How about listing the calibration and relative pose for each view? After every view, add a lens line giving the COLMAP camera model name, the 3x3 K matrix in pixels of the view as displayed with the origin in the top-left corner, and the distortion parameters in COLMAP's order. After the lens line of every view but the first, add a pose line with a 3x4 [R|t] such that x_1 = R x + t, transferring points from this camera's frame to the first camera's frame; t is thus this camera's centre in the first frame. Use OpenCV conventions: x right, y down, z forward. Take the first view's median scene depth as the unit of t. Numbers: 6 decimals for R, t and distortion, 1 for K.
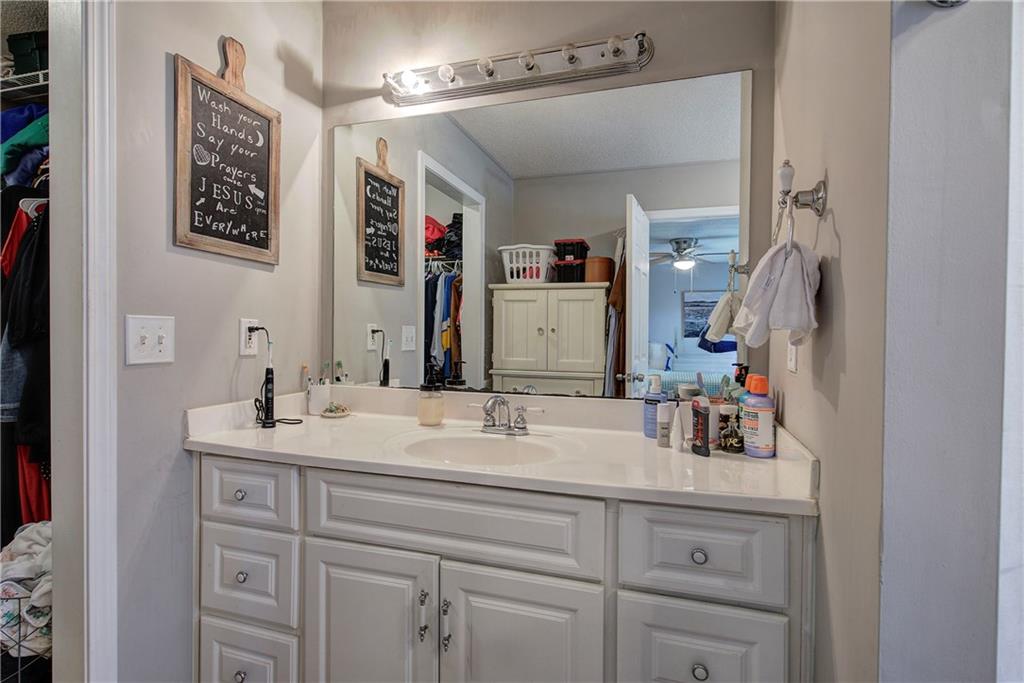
lens RADIAL K [[502.3, 0, 512.0], [0, 502.3, 341.5], [0, 0, 1]] dist [-0.000581, -0.000022]
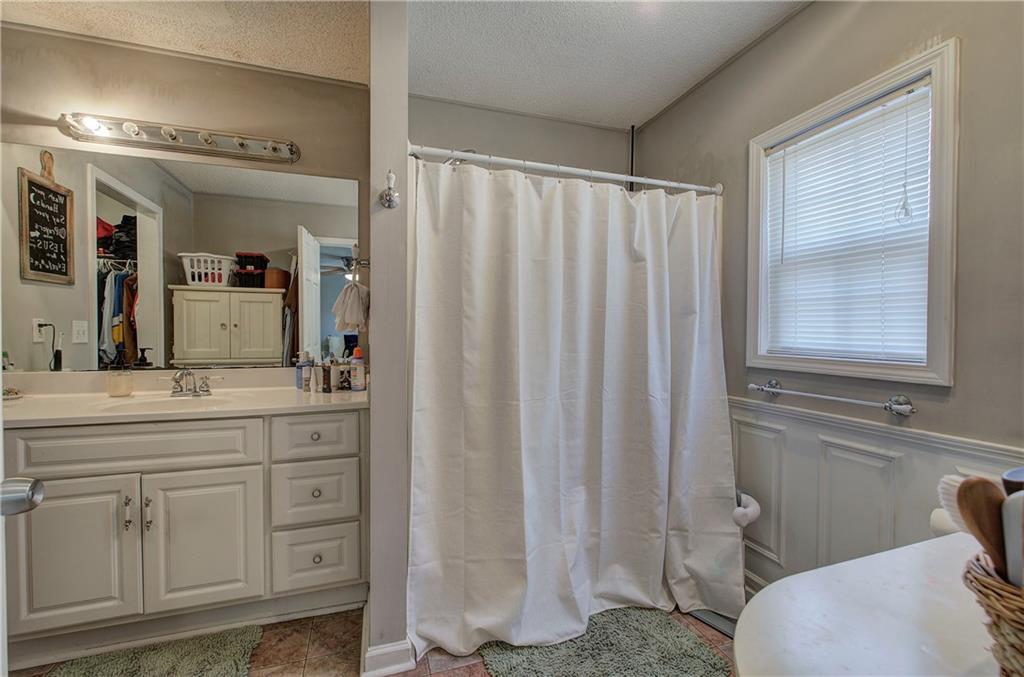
lens RADIAL K [[430.5, 0, 512.0], [0, 430.5, 338.5], [0, 0, 1]] dist [-0.001404, -0.000122]
pose [[0.801765, -0.014767, 0.597457, -0.007423], [0.012658, 0.999890, 0.007728, 0.013361], [-0.597505, 0.001367, 0.801864, -0.339381]]
